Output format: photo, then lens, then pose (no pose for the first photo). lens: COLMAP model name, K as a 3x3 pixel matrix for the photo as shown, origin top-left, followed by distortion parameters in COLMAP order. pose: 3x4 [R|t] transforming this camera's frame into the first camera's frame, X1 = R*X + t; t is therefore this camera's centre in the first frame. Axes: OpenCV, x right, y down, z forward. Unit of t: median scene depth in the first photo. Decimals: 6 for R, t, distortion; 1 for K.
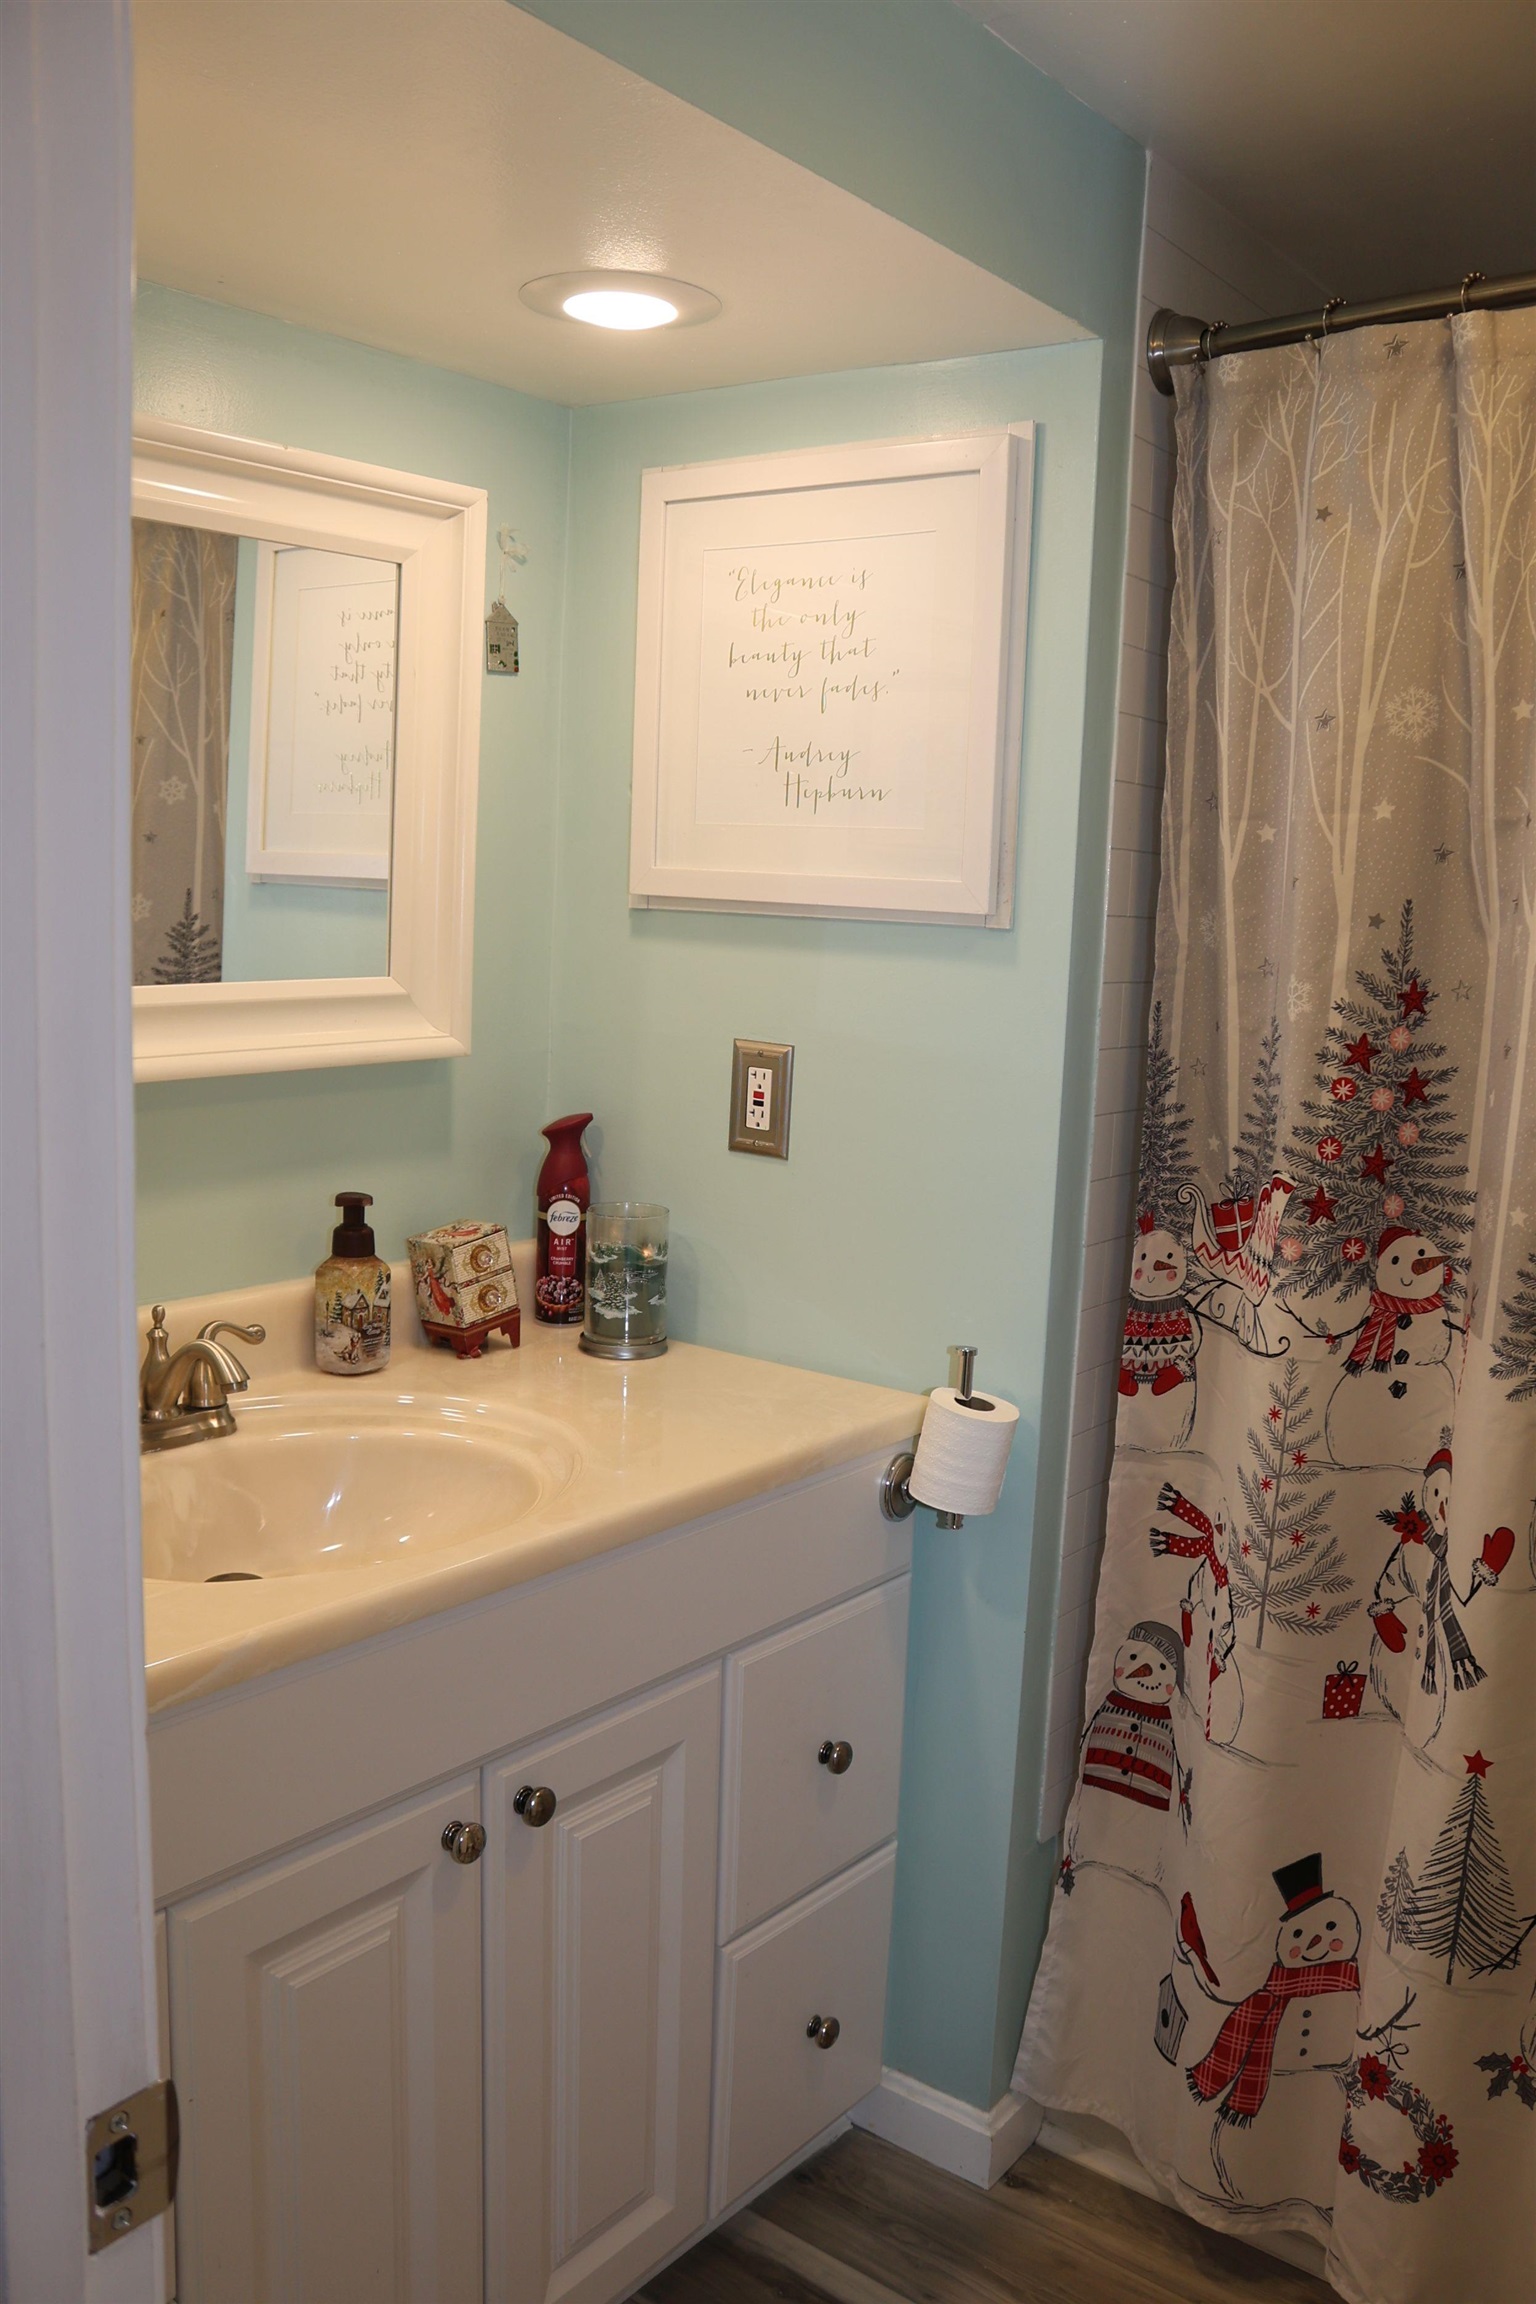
lens RADIAL K [[1896.6, 0, 768.0], [0, 1896.6, 1152.0], [0, 0, 1]] dist [-0.166569, 0.132707]
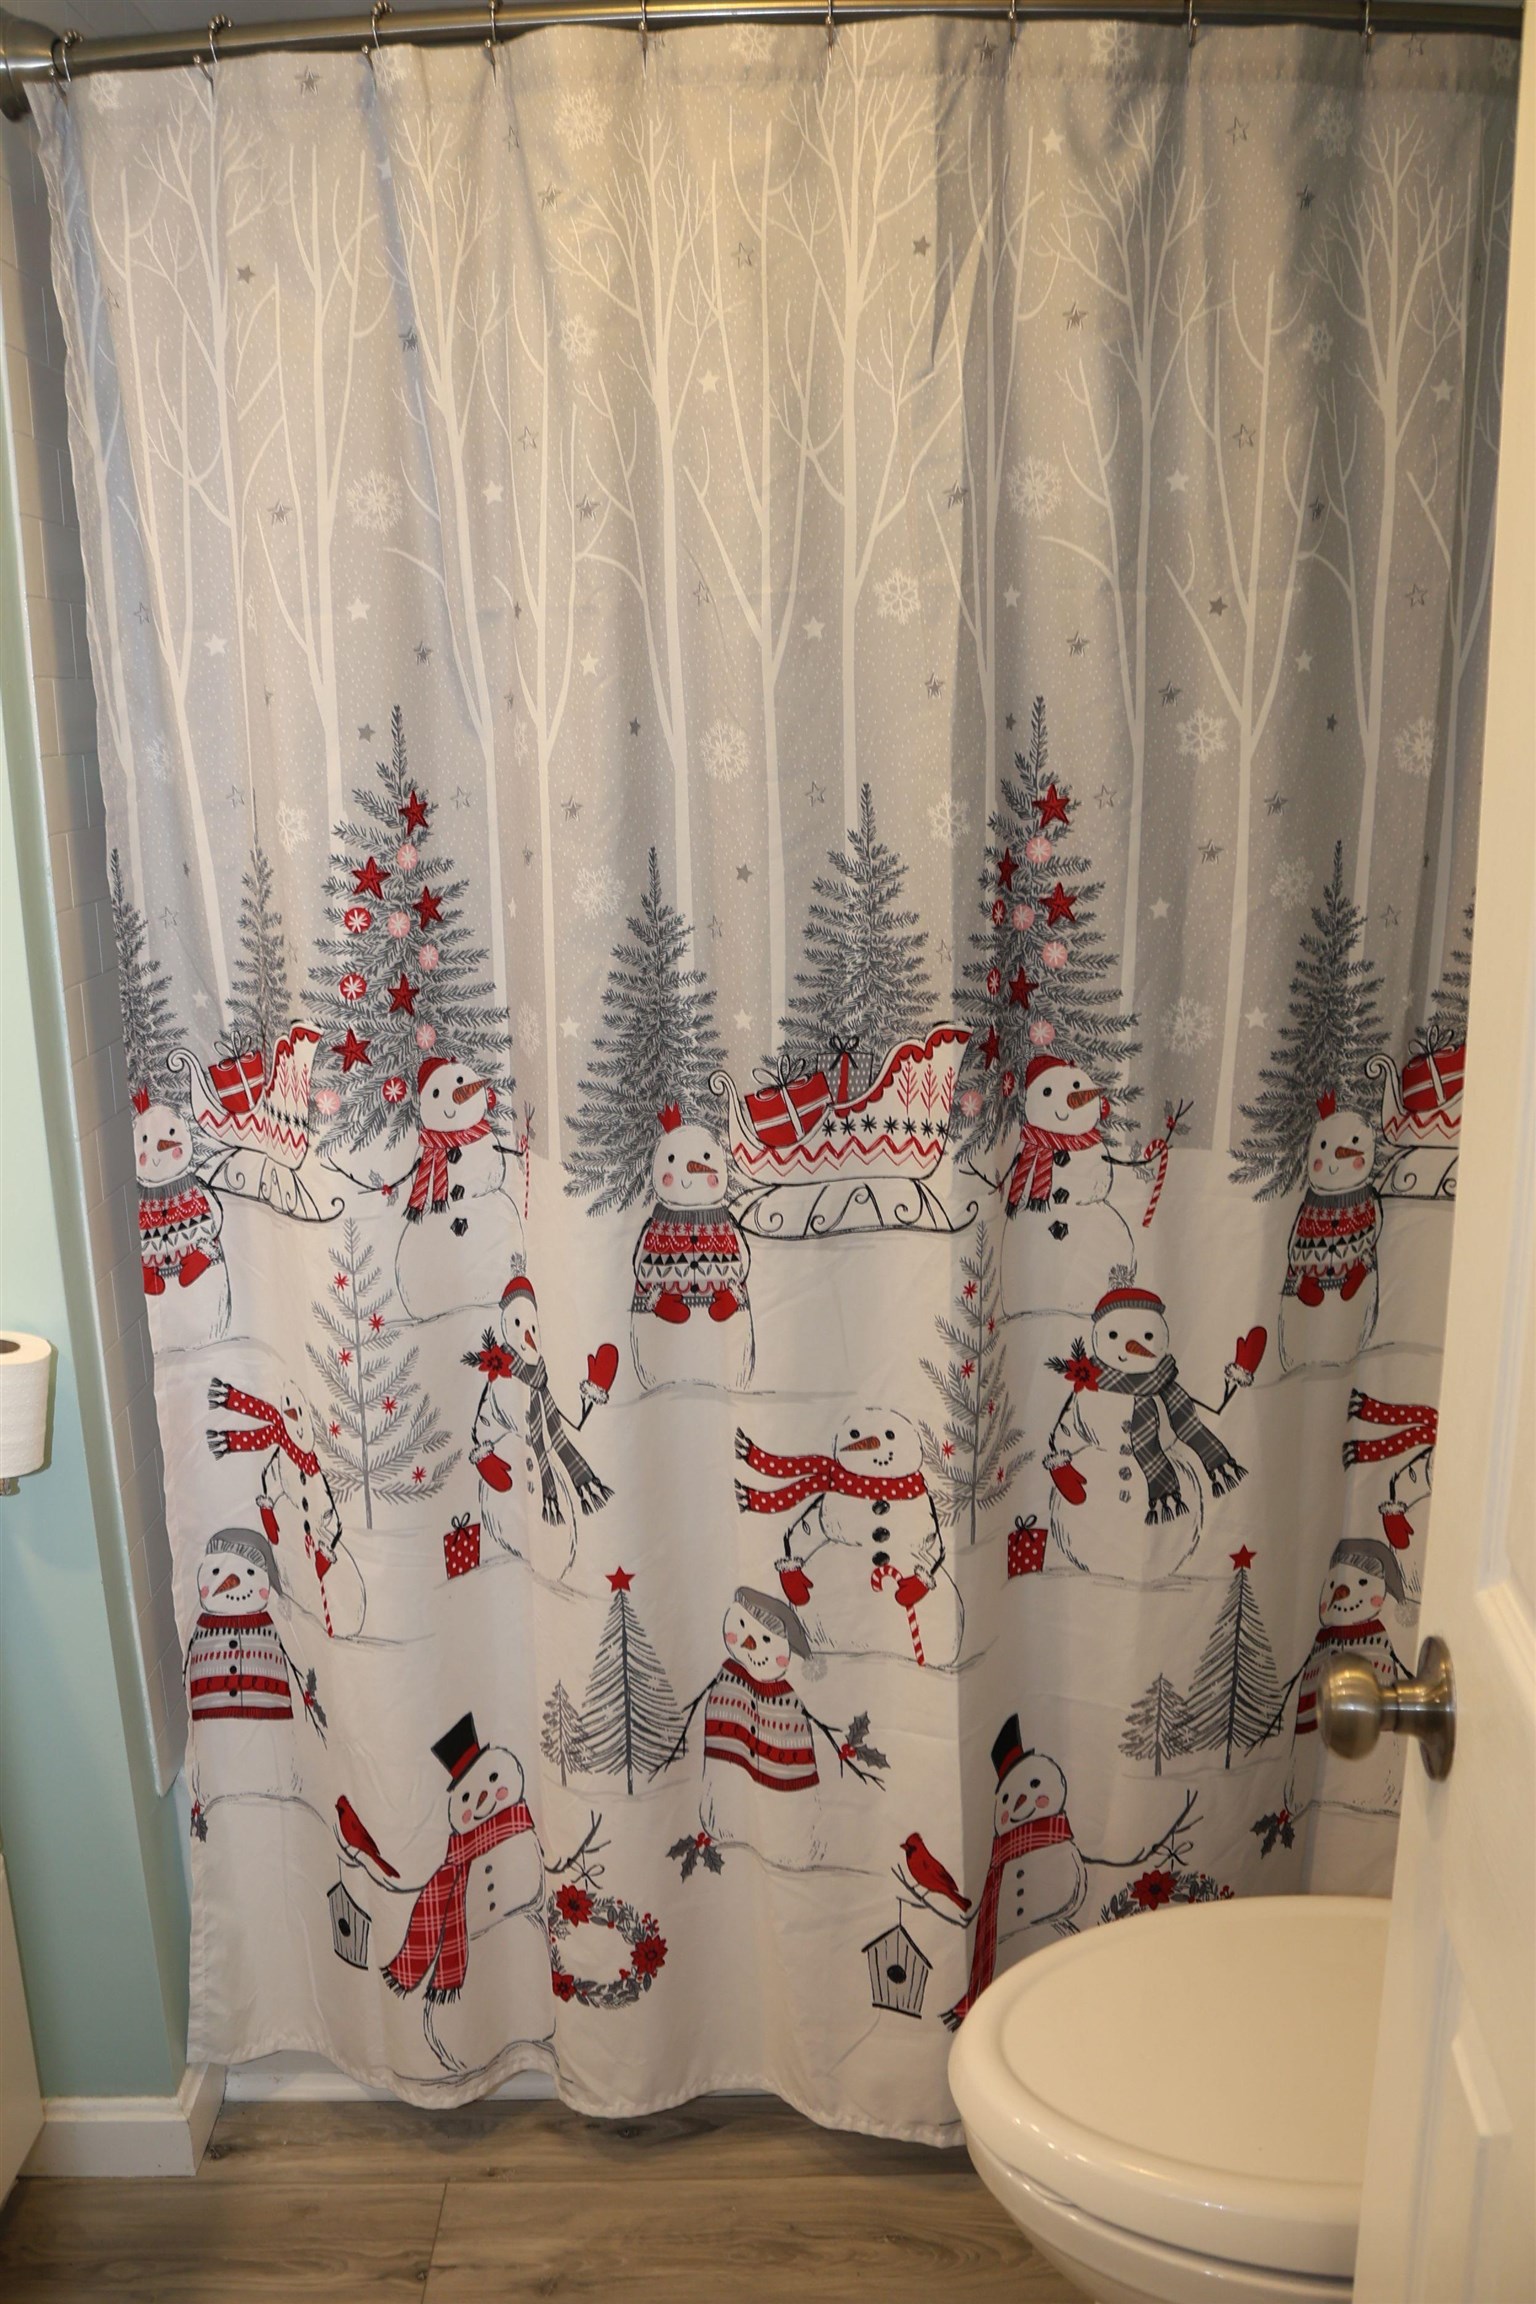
lens RADIAL K [[1896.6, 0, 768.0], [0, 1896.6, 1152.0], [0, 0, 1]] dist [-0.166569, 0.132707]
pose [[0.789153, -0.200321, 0.580611, -0.088181], [0.139983, 0.979099, 0.147544, -0.029452], [-0.598032, -0.035160, 0.800701, 0.138076]]
